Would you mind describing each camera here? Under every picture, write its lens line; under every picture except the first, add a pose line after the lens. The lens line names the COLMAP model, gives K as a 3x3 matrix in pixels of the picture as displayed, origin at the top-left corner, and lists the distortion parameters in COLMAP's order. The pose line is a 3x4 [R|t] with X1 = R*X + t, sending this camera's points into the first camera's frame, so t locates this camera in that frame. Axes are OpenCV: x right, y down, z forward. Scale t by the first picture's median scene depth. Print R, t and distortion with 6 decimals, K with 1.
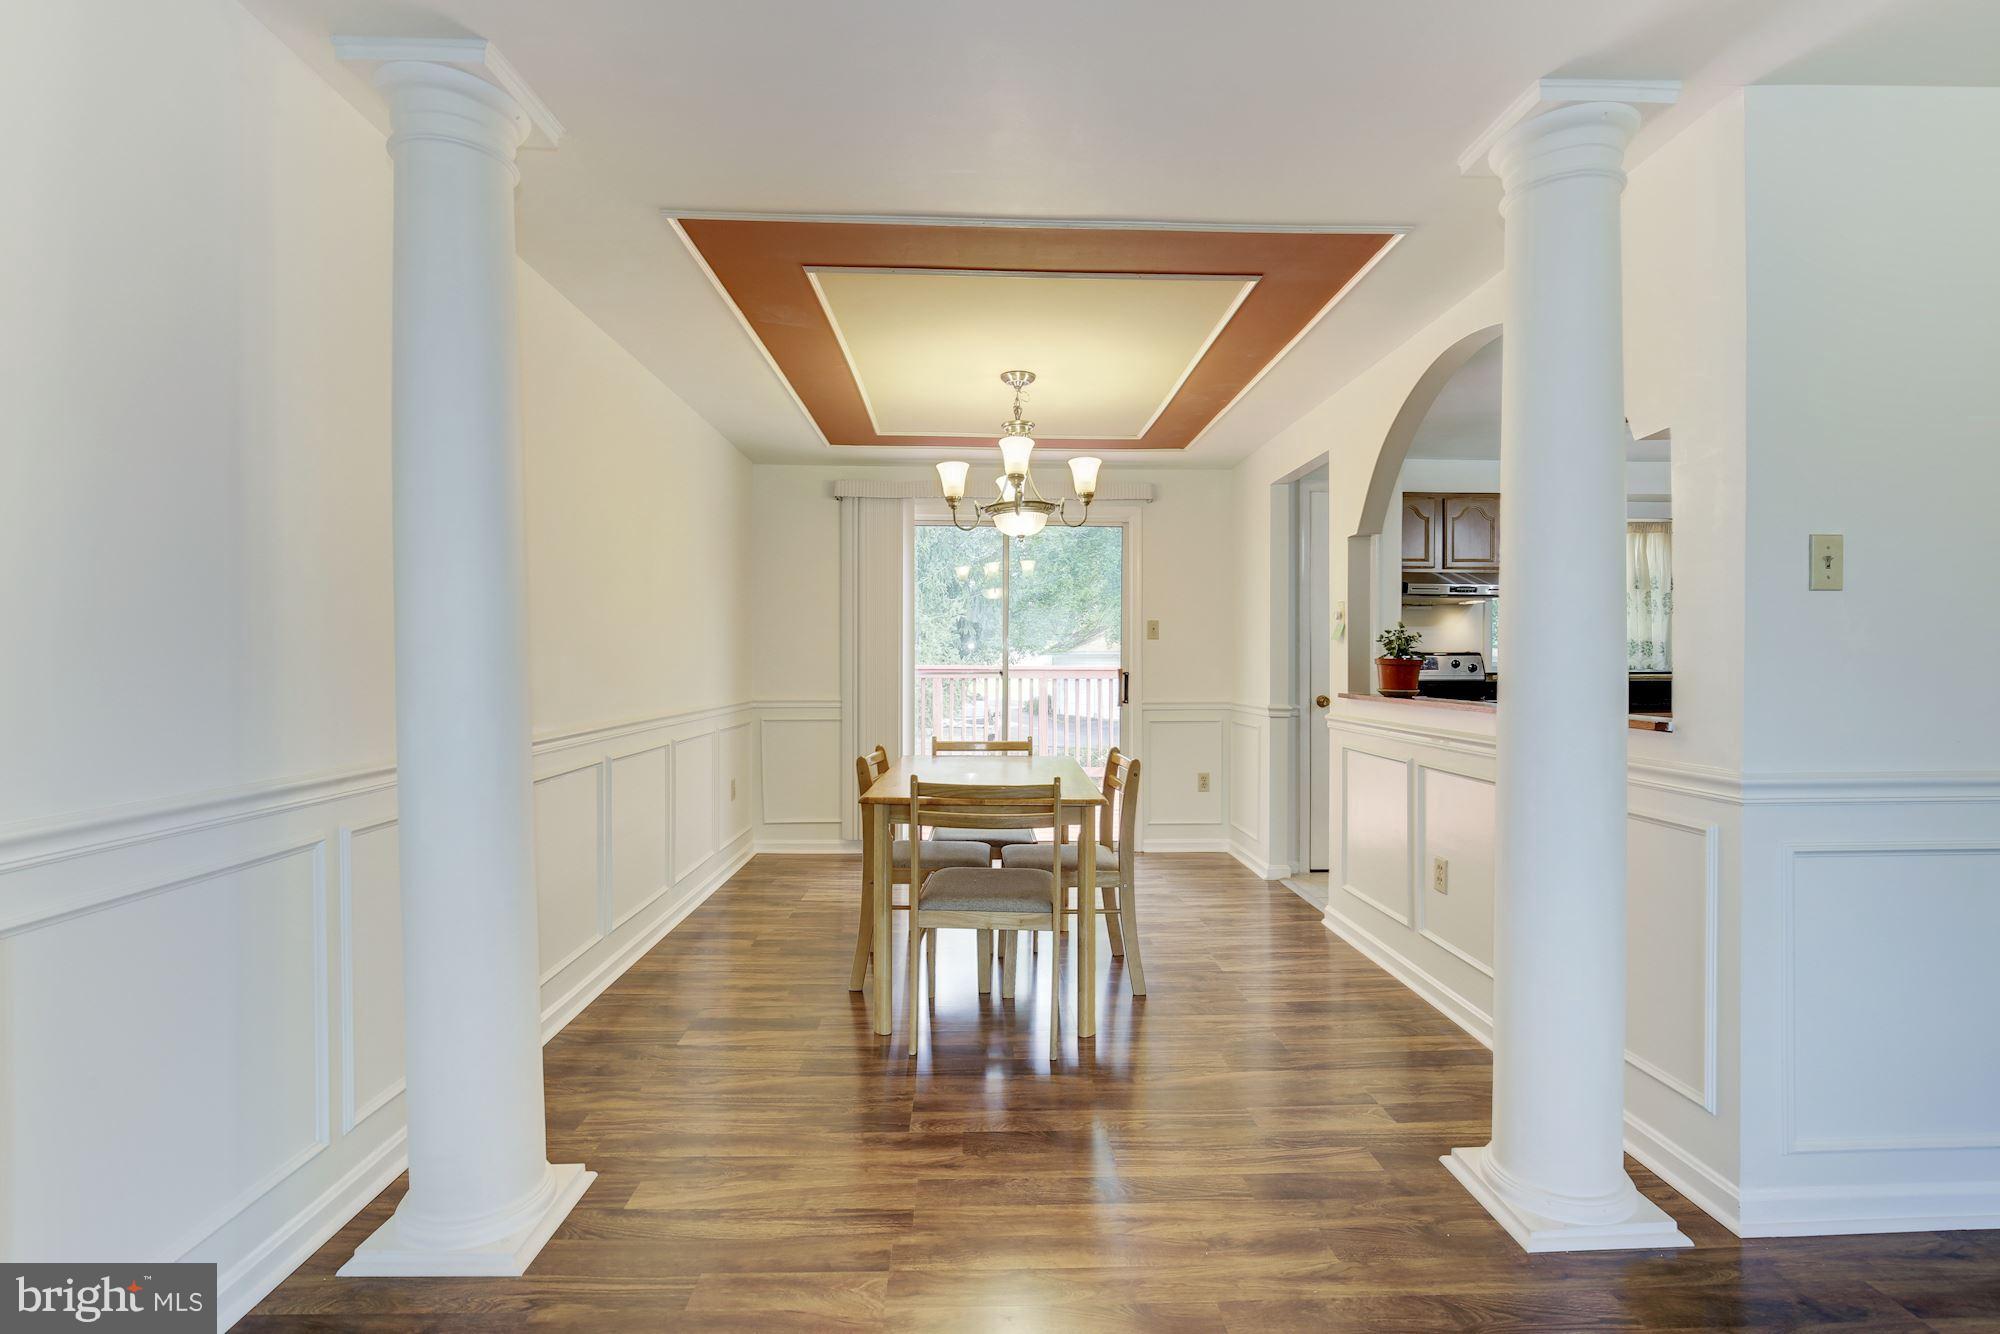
lens RADIAL K [[919.7, 0, 987.5], [0, 919.7, 651.9], [0, 0, 1]] dist [-0.010805, 0.002423]
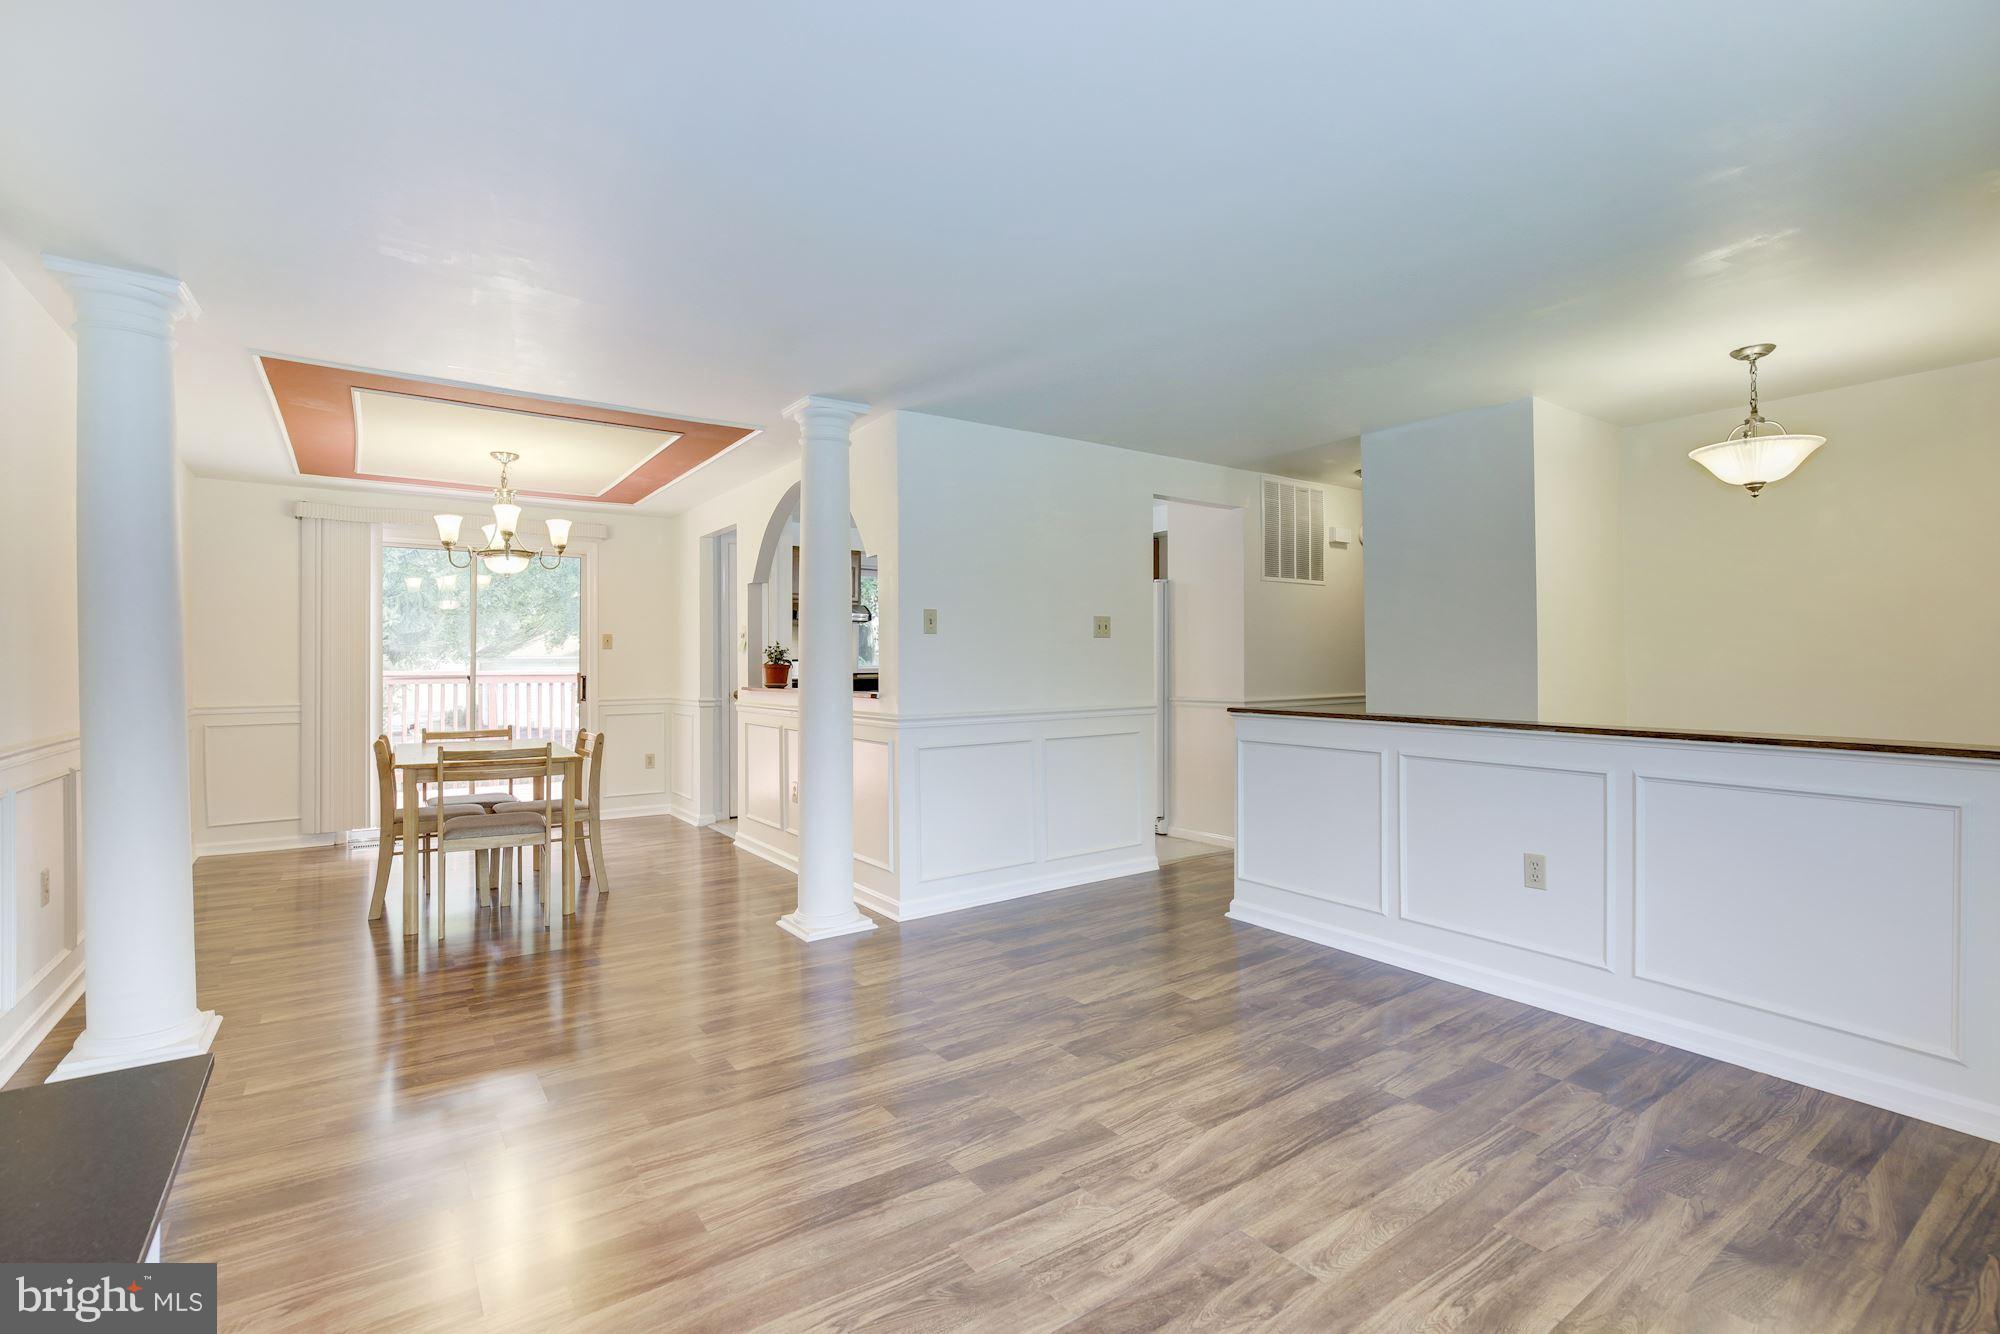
lens RADIAL K [[919.7, 0, 994.3], [0, 919.7, 658.5], [0, 0, 1]] dist [-0.010805, 0.002423]
pose [[0.832113, -0.003011, 0.554598, -0.115541], [0.001566, 0.999994, 0.003081, -0.006002], [-0.554604, -0.001695, 0.832113, -0.514583]]
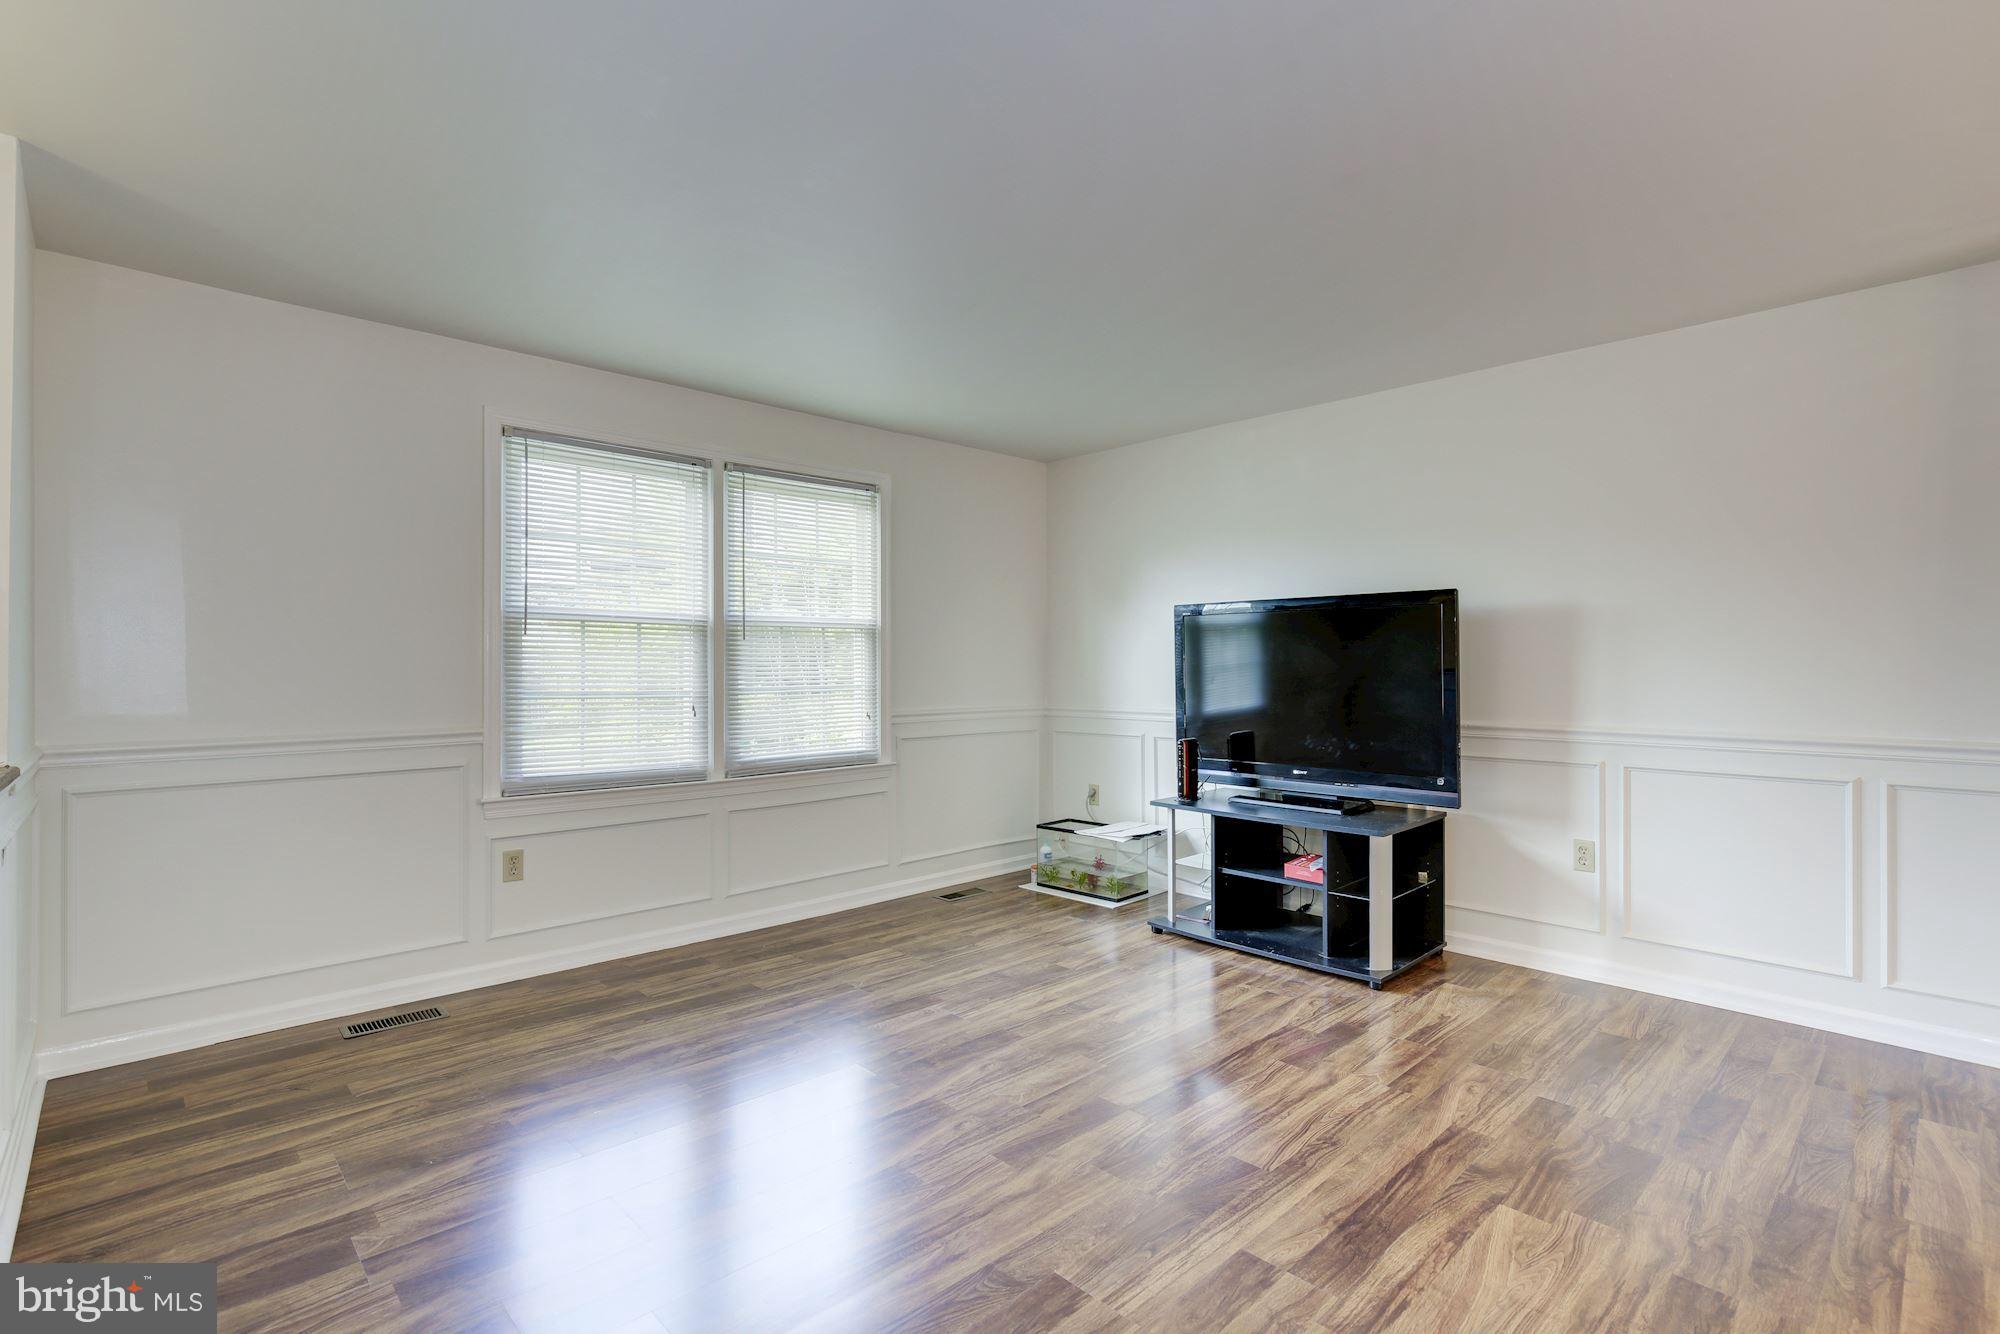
lens RADIAL K [[919.7, 0, 996.1], [0, 919.7, 656.8], [0, 0, 1]] dist [-0.010805, 0.002423]
pose [[-0.741538, -0.005030, -0.670892, 0.710534], [0.002775, 0.999940, -0.010565, 0.003112], [0.670905, -0.009696, -0.741480, 0.417285]]
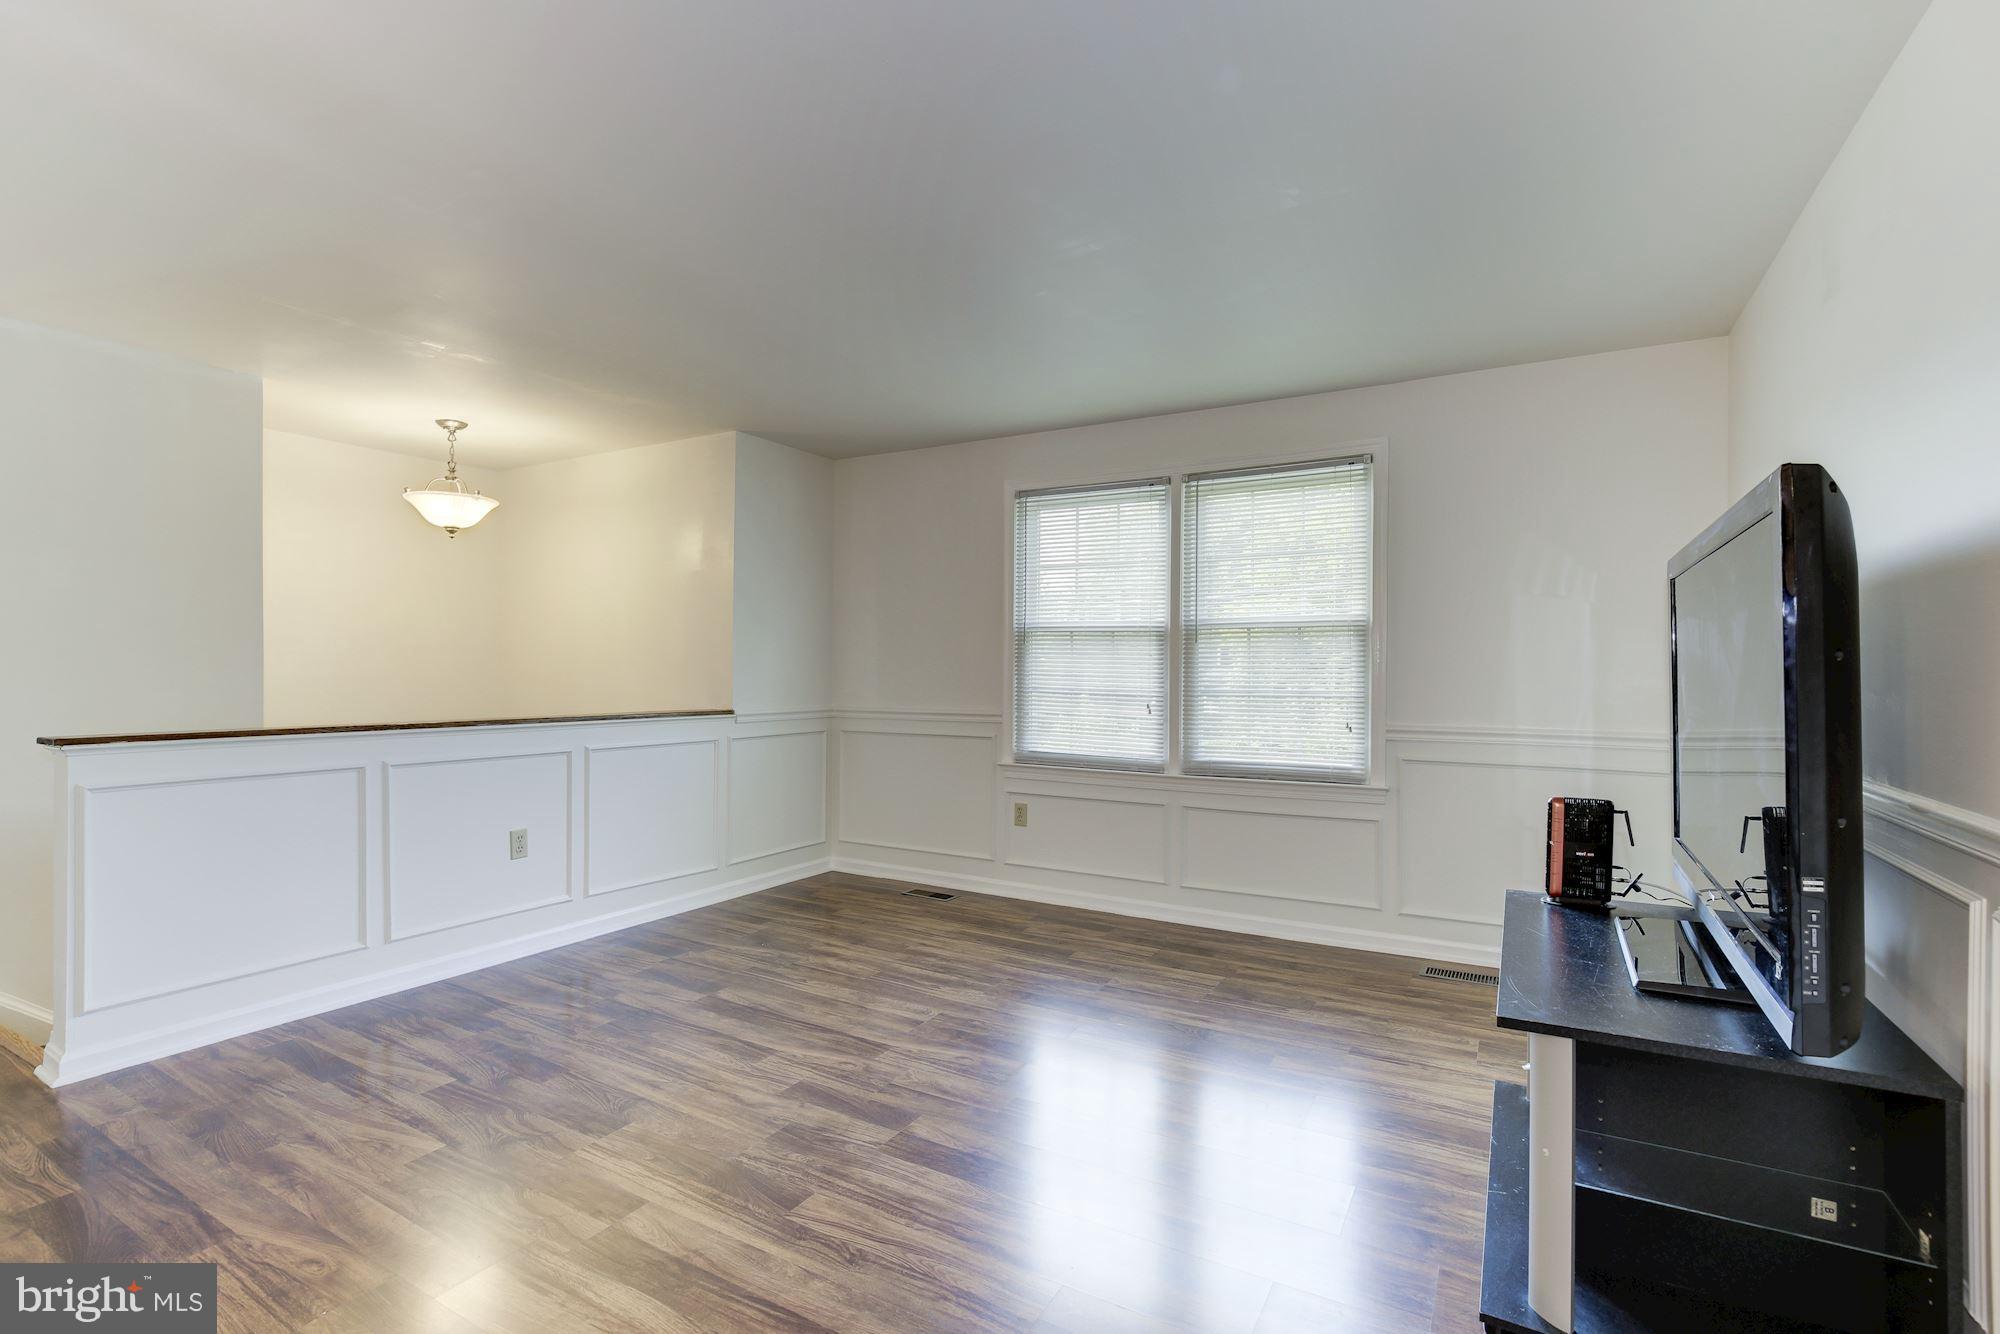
lens RADIAL K [[919.7, 0, 1013.5], [0, 919.7, 672.0], [0, 0, 1]] dist [-0.010805, 0.002423]
pose [[-0.854898, -0.003698, 0.518783, -0.206048], [-0.002959, 0.999993, 0.002253, 0.003839], [-0.518788, 0.000391, -0.854903, 0.488308]]
